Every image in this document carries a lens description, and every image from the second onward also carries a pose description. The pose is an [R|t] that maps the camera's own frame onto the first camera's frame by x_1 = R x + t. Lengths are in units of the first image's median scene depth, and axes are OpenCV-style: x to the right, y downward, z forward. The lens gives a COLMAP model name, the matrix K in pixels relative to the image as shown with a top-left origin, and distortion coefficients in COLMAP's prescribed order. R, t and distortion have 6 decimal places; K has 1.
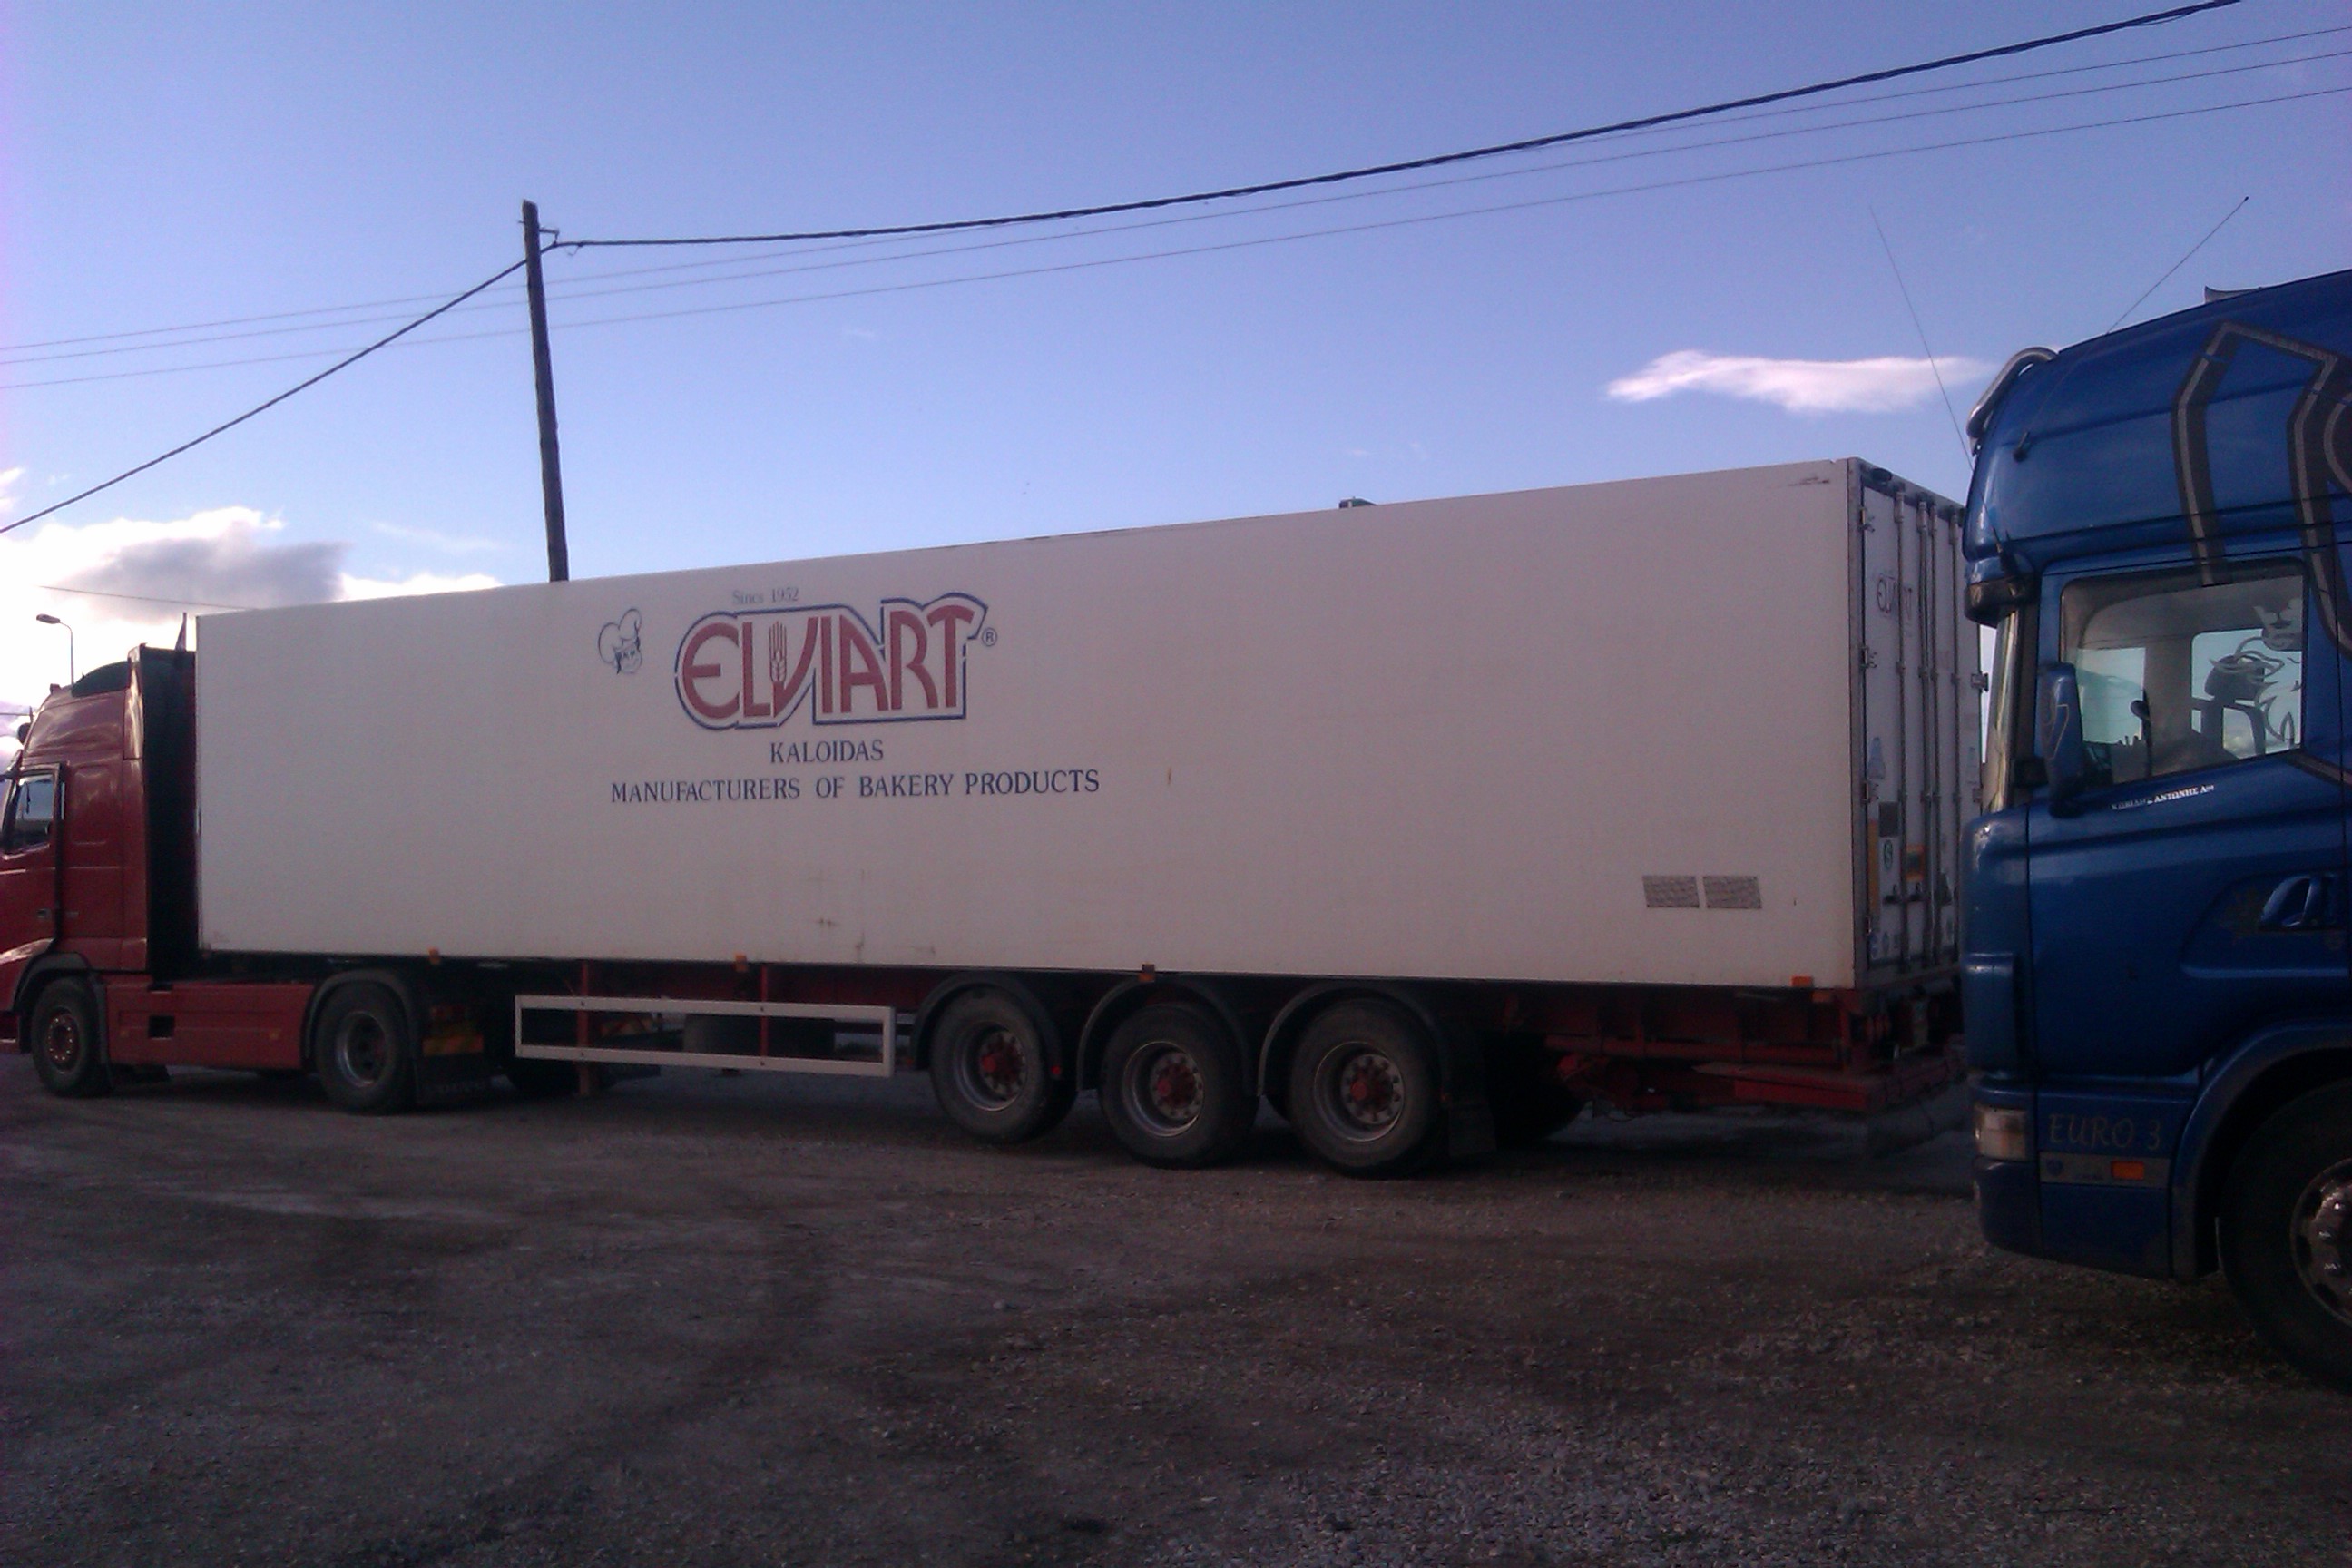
lens RADIAL K [[2363.6, 0, 1059.6], [0, 2363.6, 791.8], [0, 0, 1]] dist [-0.003956, -0.007915]
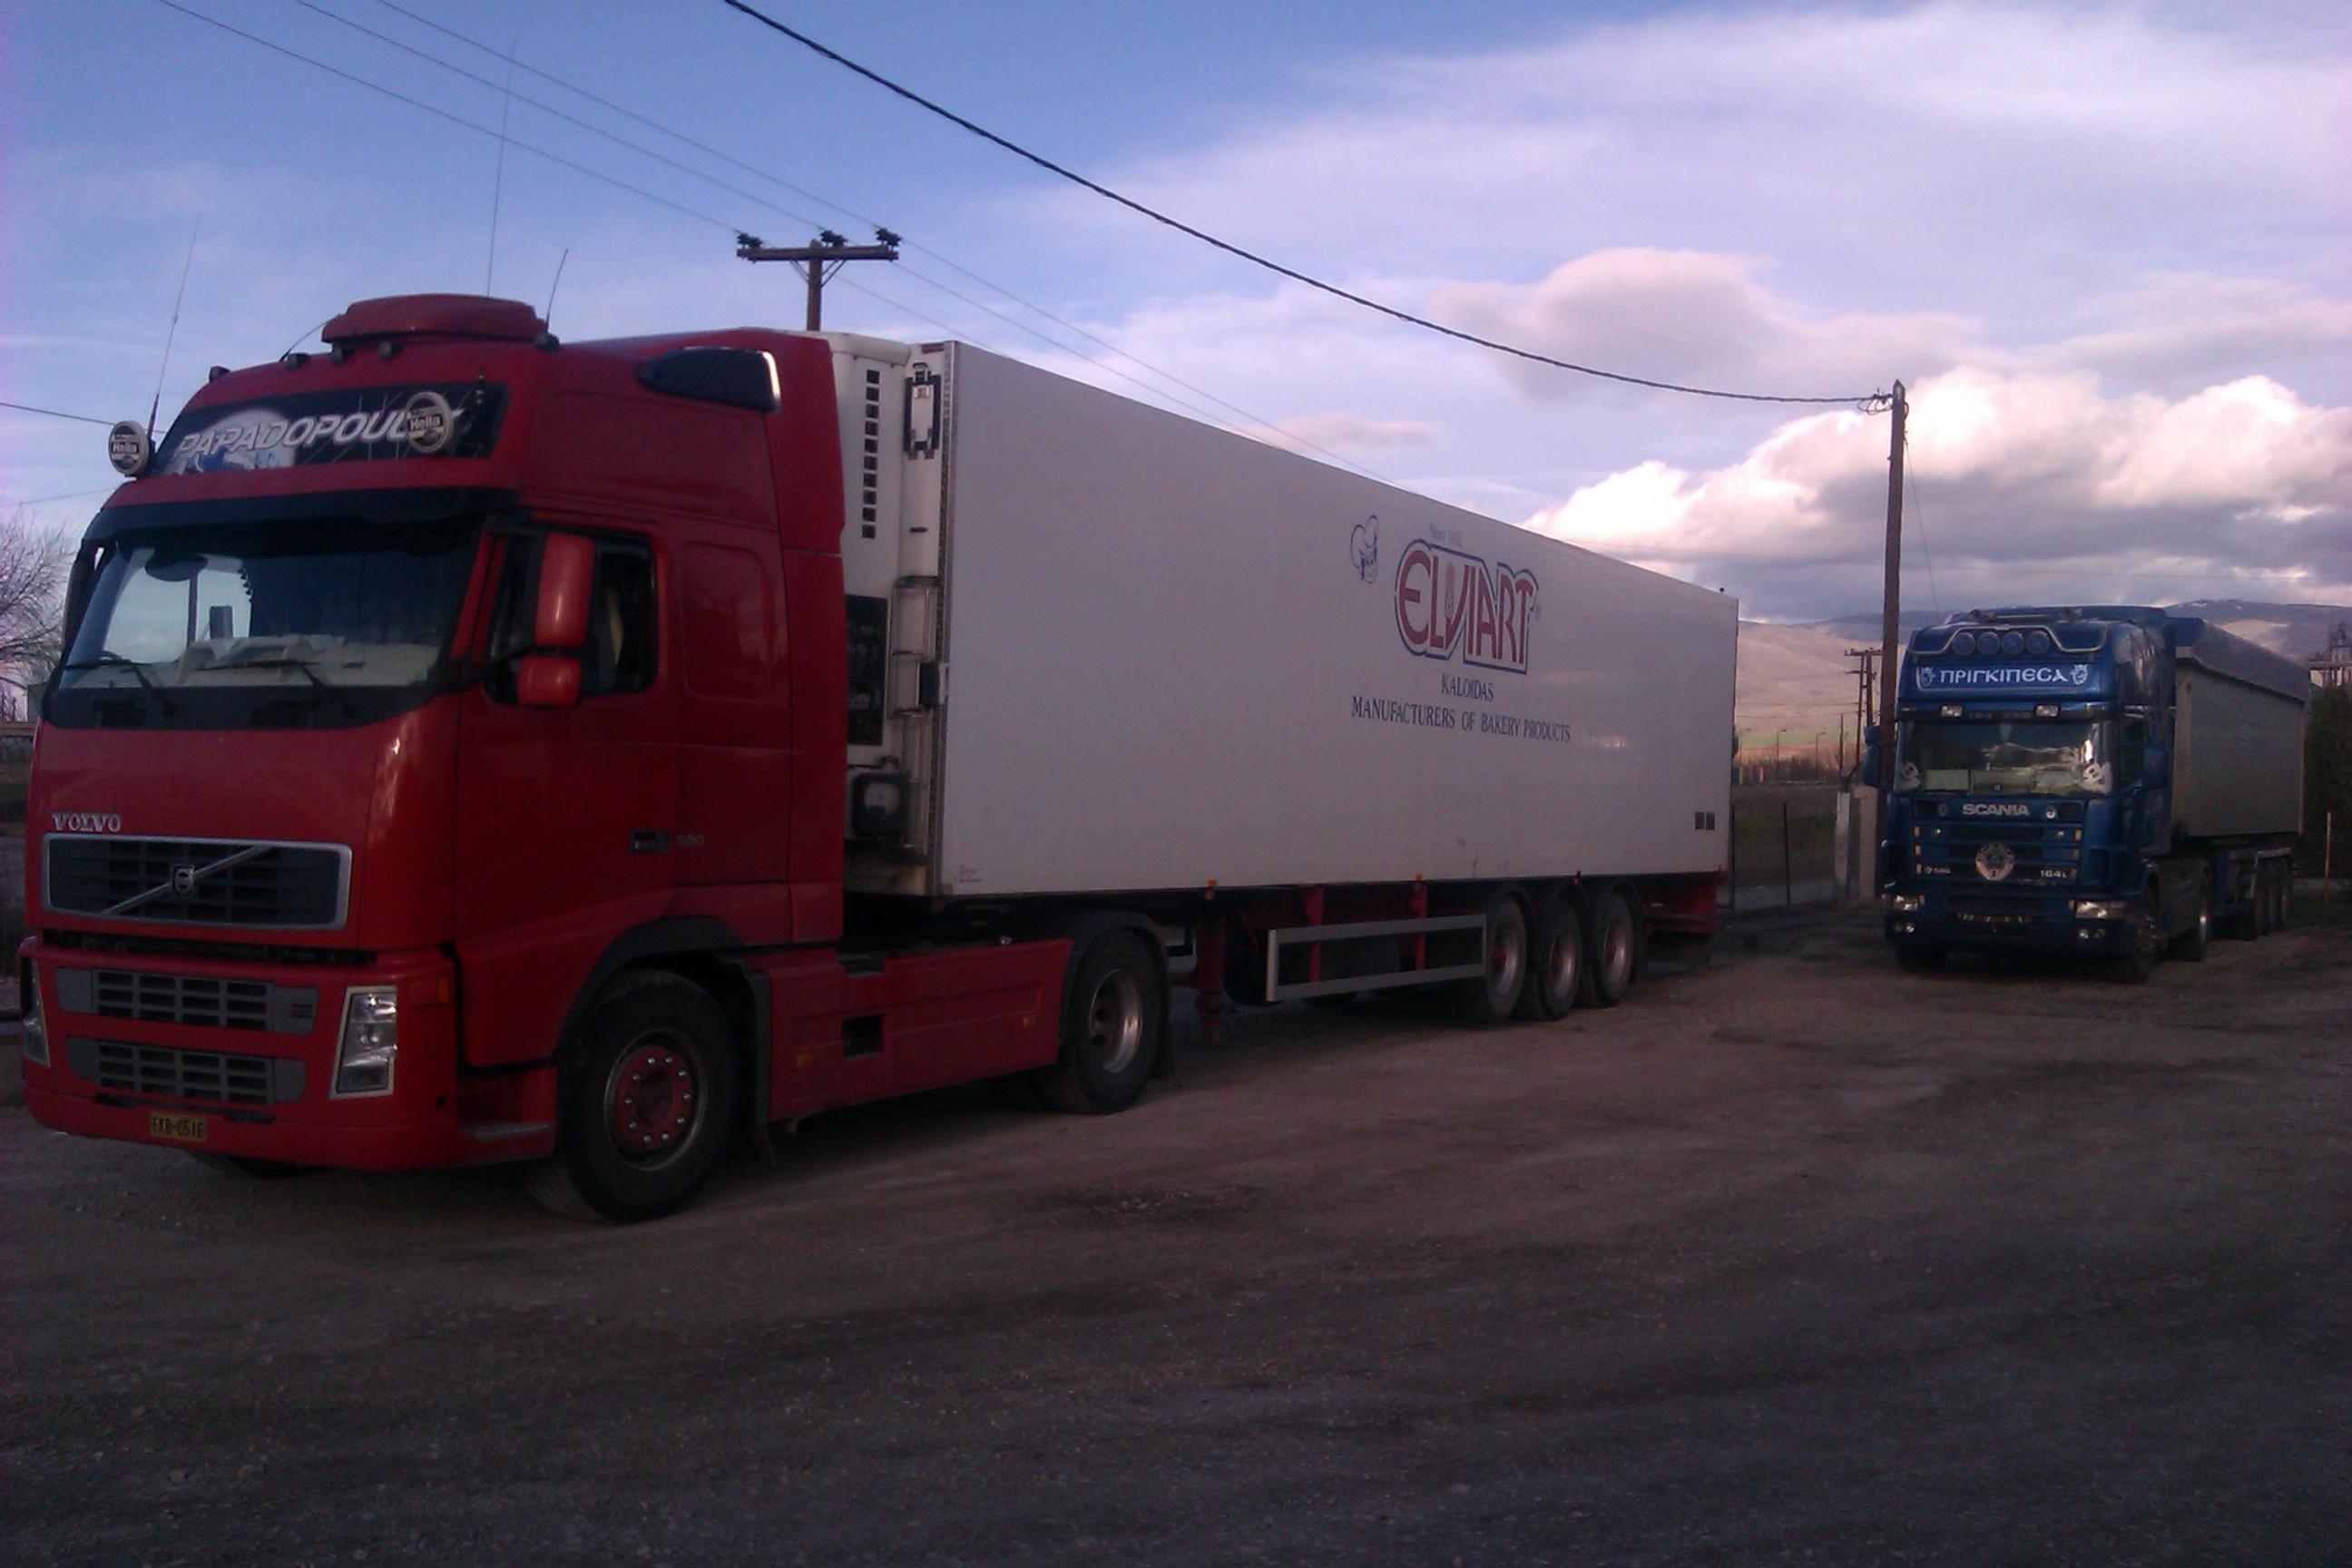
lens RADIAL K [[2363.6, 0, 1059.6], [0, 2363.6, 791.8], [0, 0, 1]] dist [-0.003956, -0.007915]
pose [[-0.037126, 0.006578, 0.999289, -1.194561], [-0.064662, 0.997867, -0.008971, 0.053573], [-0.997216, -0.064949, -0.036622, 1.223992]]
